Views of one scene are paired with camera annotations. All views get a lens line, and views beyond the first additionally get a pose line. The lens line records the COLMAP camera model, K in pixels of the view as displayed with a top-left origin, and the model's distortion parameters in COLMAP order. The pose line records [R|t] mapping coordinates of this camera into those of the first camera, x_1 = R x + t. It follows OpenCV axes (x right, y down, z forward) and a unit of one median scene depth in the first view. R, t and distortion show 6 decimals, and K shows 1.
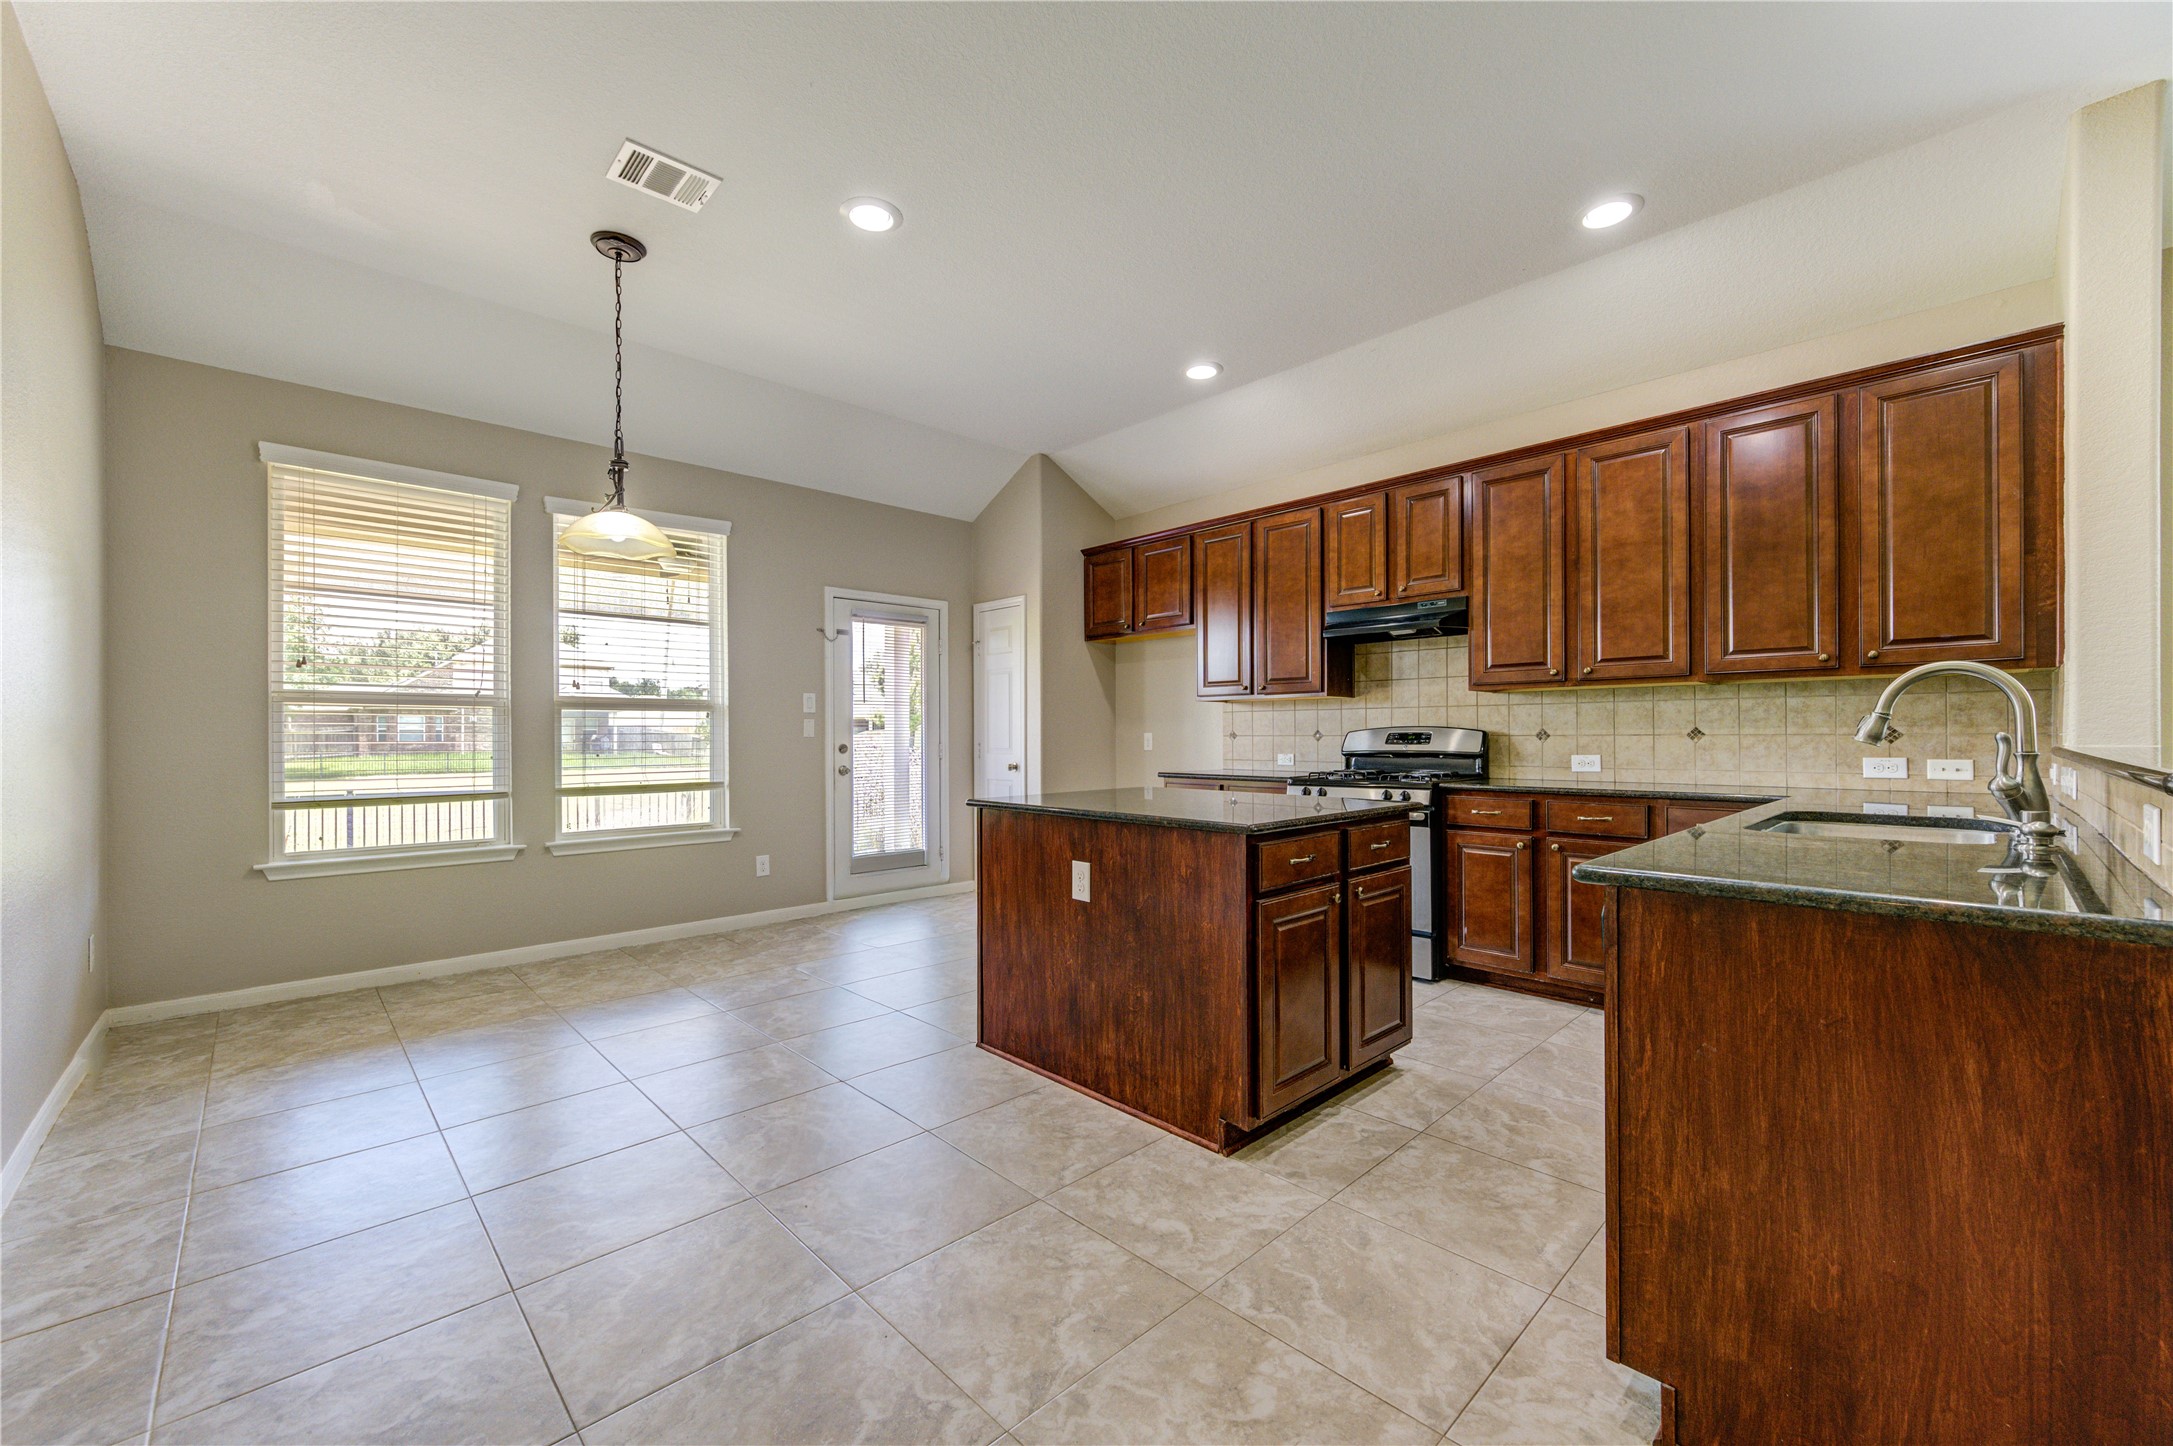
lens RADIAL K [[850.9, 0, 1090.5], [0, 850.9, 735.3], [0, 0, 1]] dist [0.001084, -0.000444]
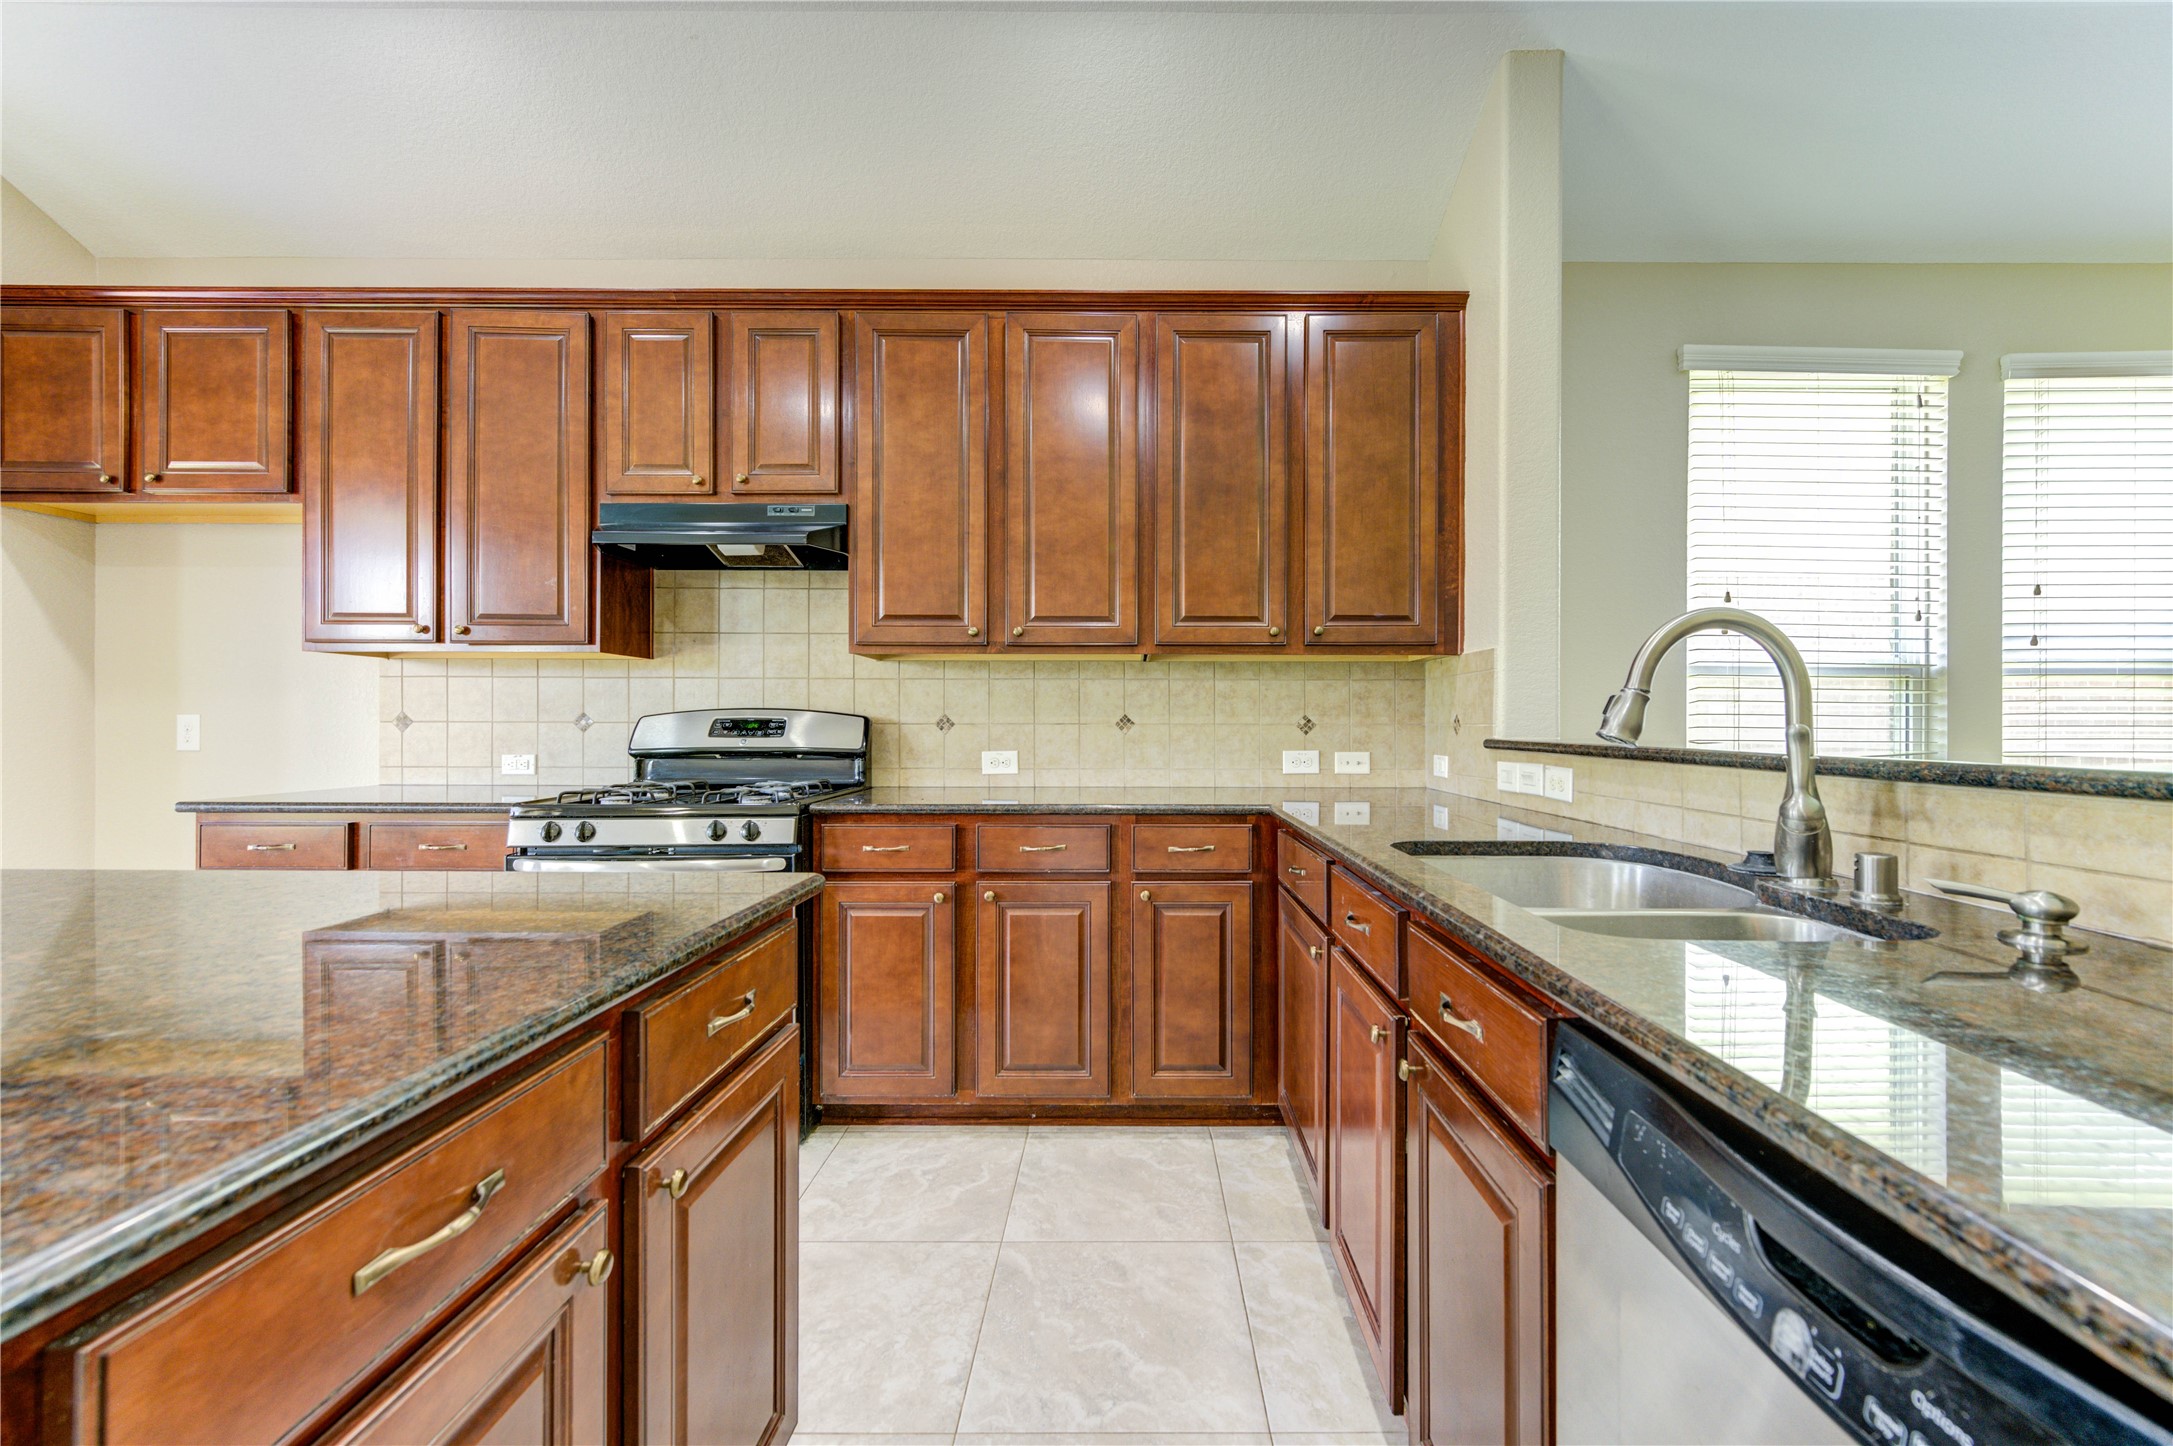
lens RADIAL K [[850.9, 0, 1117.6], [0, 850.9, 723.2], [0, 0, 1]] dist [0.001084, -0.000444]
pose [[0.693640, 0.004806, 0.720306, 0.126420], [-0.005464, 0.999984, -0.001411, -0.000286], [-0.720301, -0.002957, 0.693655, 0.417469]]
